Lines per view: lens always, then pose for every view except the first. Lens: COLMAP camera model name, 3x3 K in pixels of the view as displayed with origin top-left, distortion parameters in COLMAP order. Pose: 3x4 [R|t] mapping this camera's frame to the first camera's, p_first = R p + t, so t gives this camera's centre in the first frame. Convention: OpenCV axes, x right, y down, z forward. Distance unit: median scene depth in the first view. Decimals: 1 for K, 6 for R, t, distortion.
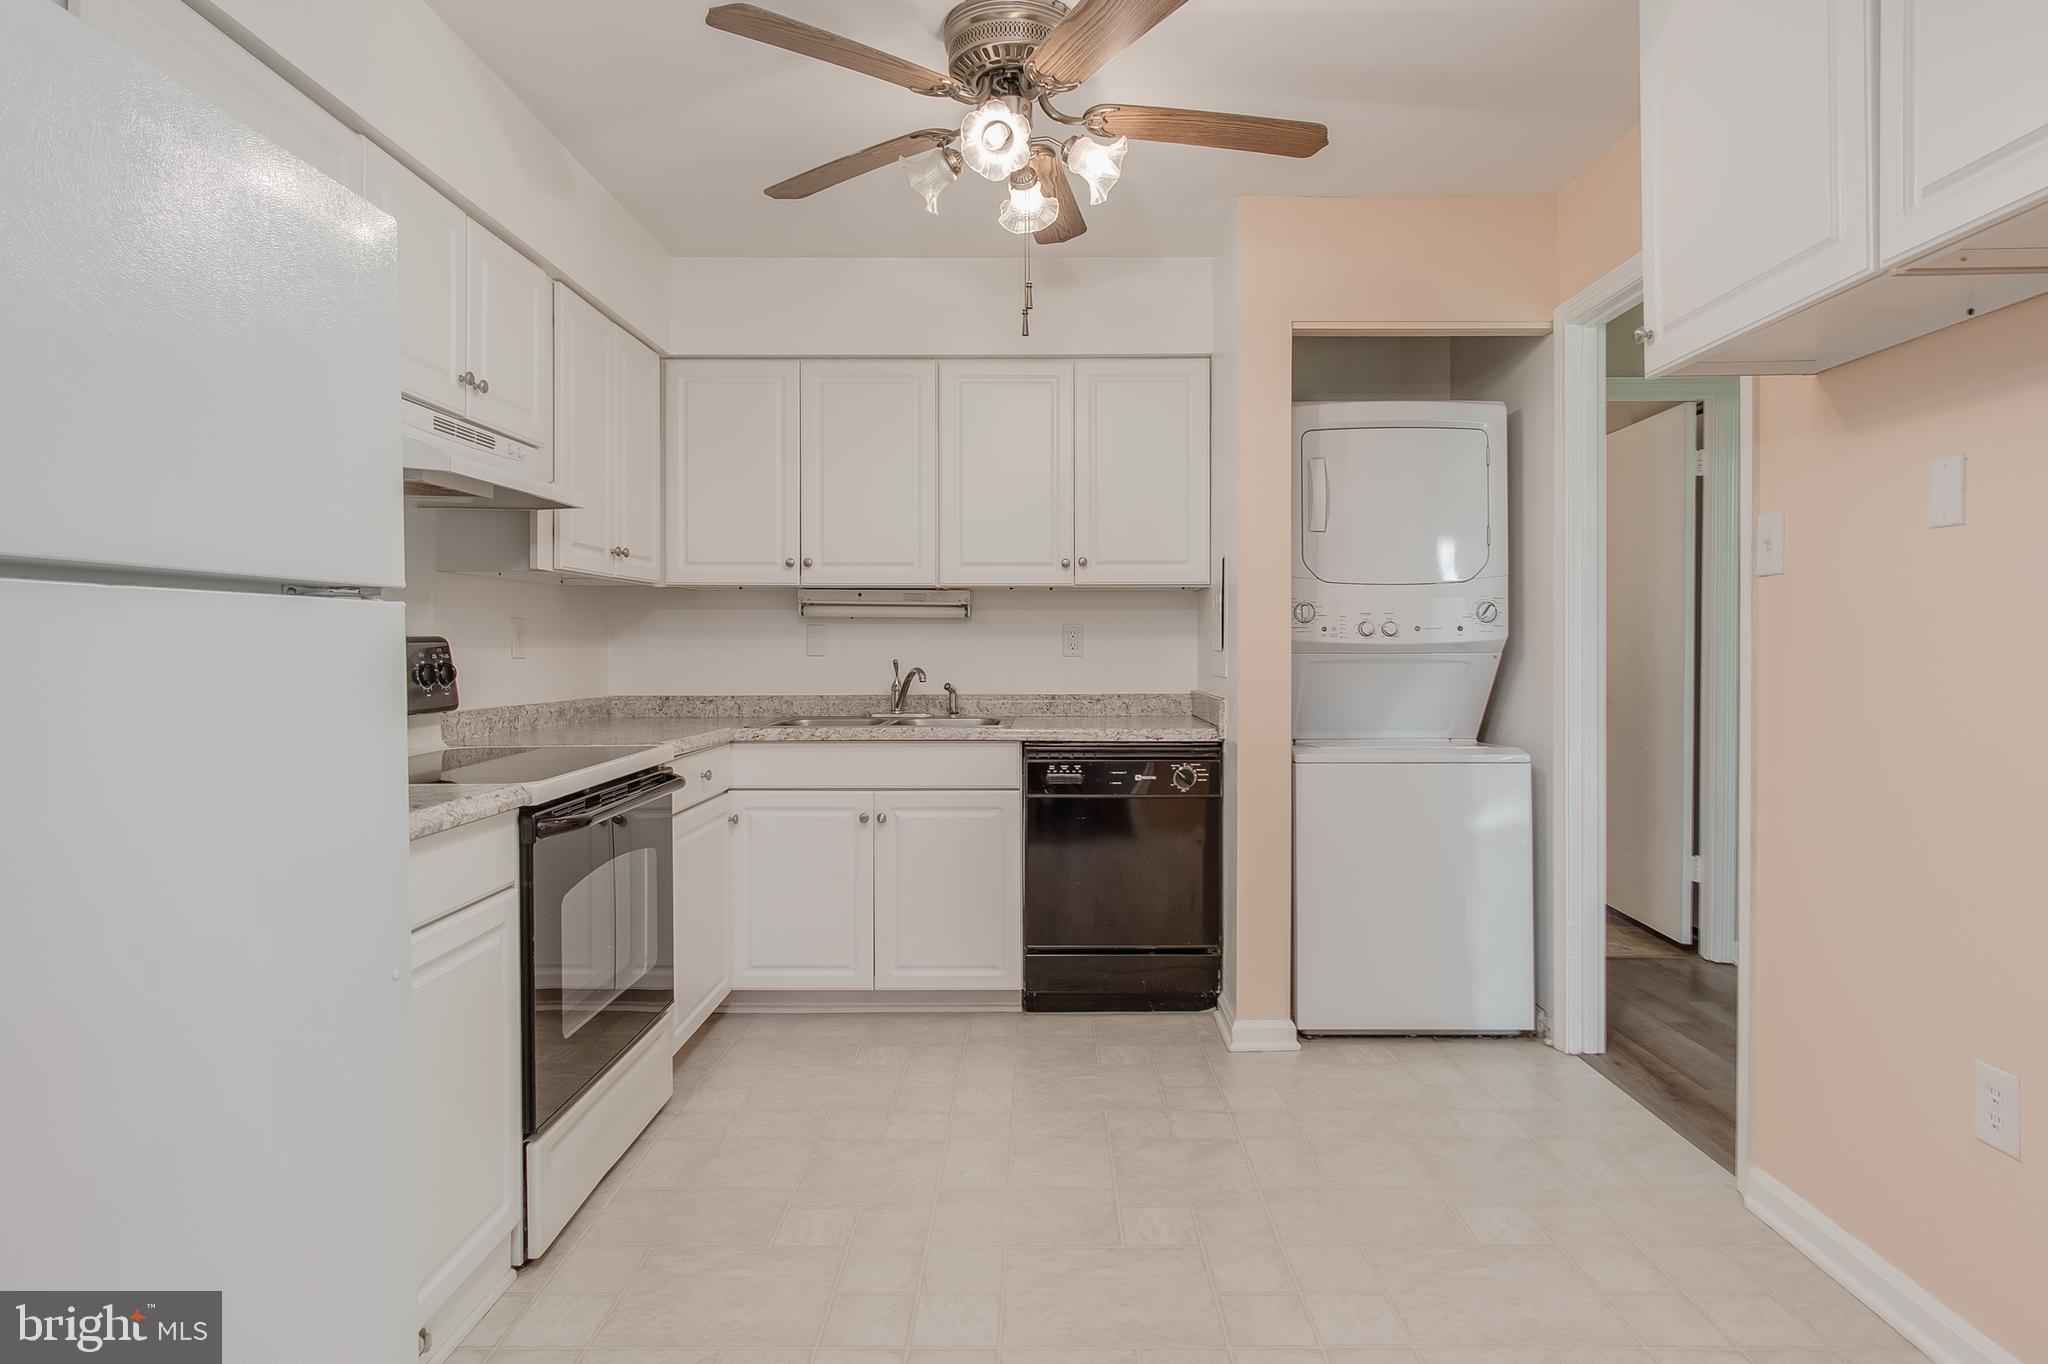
lens RADIAL K [[1103.1, 0, 1031.0], [0, 1103.1, 654.3], [0, 0, 1]] dist [0.003565, 0.001680]
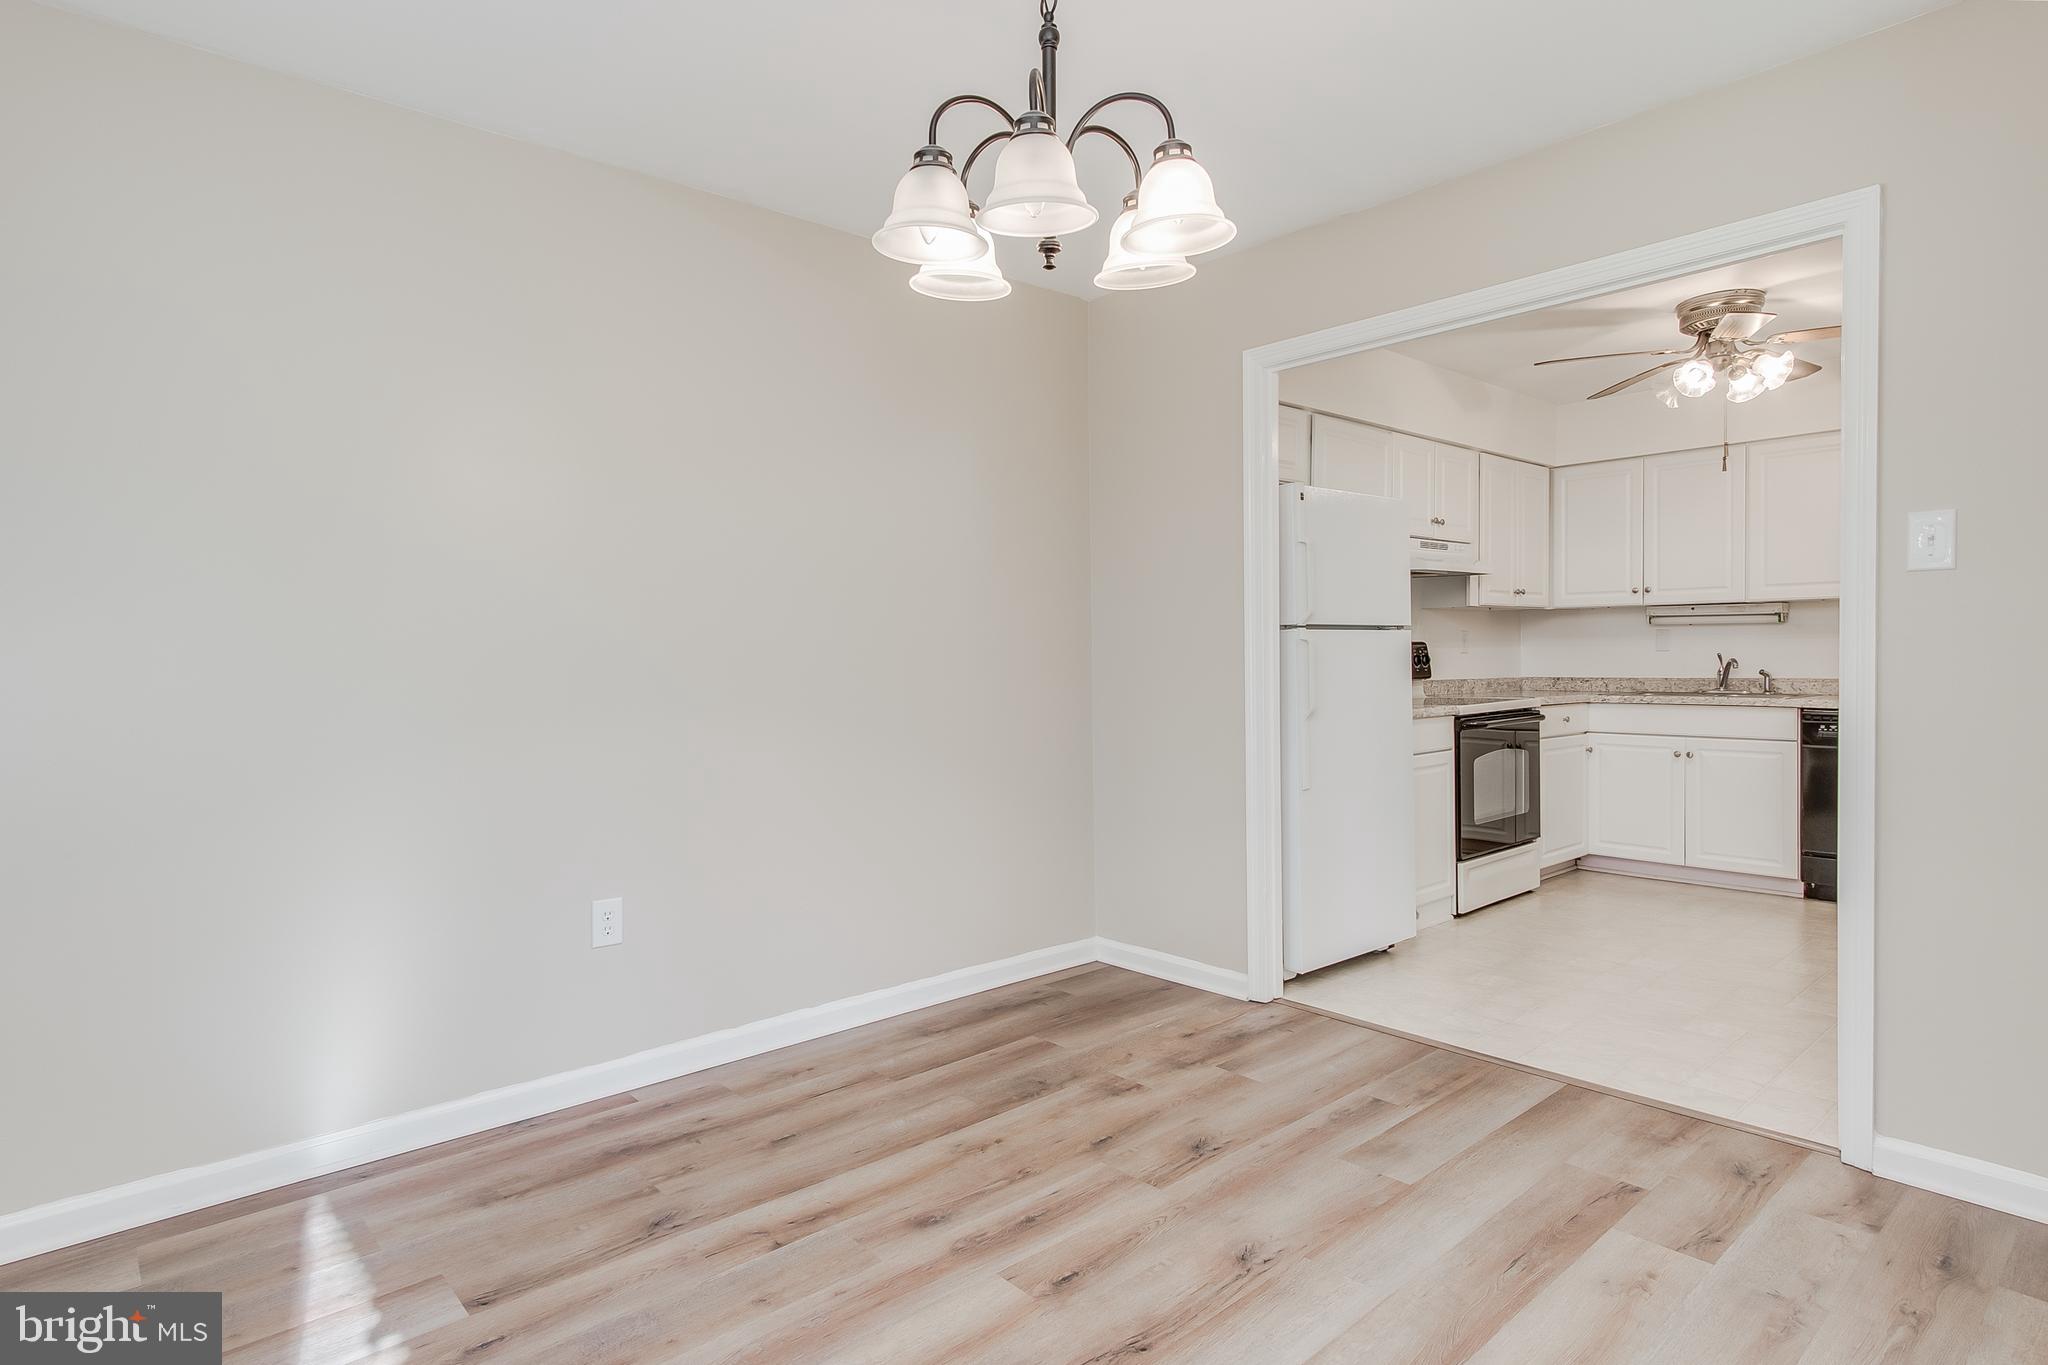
lens RADIAL K [[1086.8, 0, 1039.3], [0, 1086.8, 673.4], [0, 0, 1]] dist [0.004475, 0.000913]
pose [[0.673248, 0.007719, -0.739377, 0.378287], [0.003267, 0.999905, 0.013413, 0.010836], [0.739410, -0.011446, 0.673158, -0.700628]]
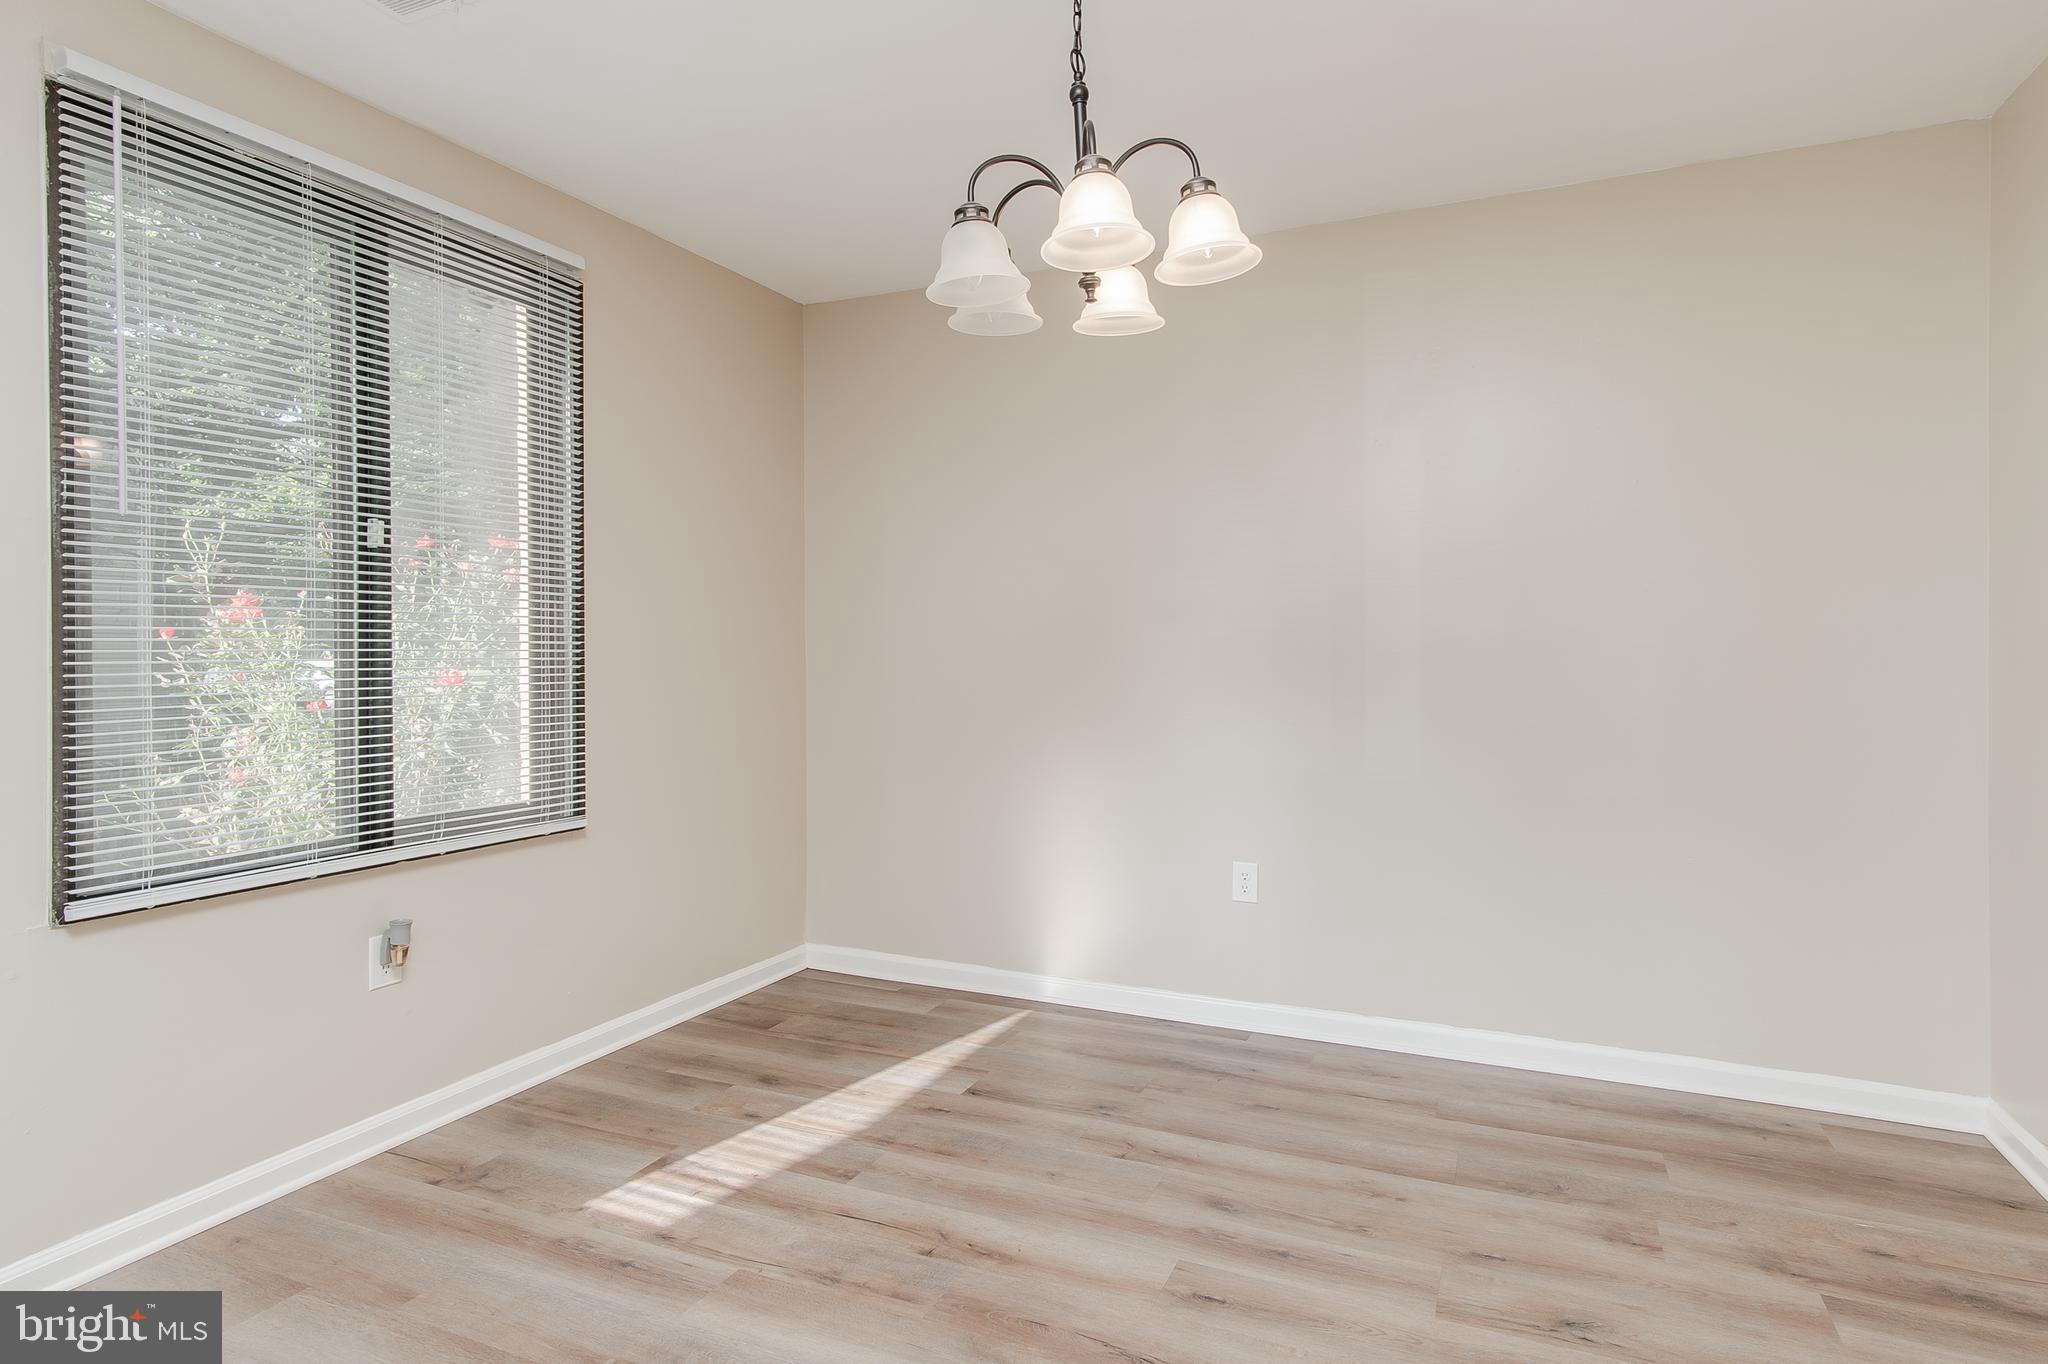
lens RADIAL K [[1103.1, 0, 1031.0], [0, 1103.1, 654.3], [0, 0, 1]] dist [0.003565, 0.001680]
pose [[-0.401359, 0.002446, -0.915918, 0.520415], [-0.005331, 0.999973, 0.005007, 0.003486], [0.915905, 0.006892, -0.401335, -0.177302]]
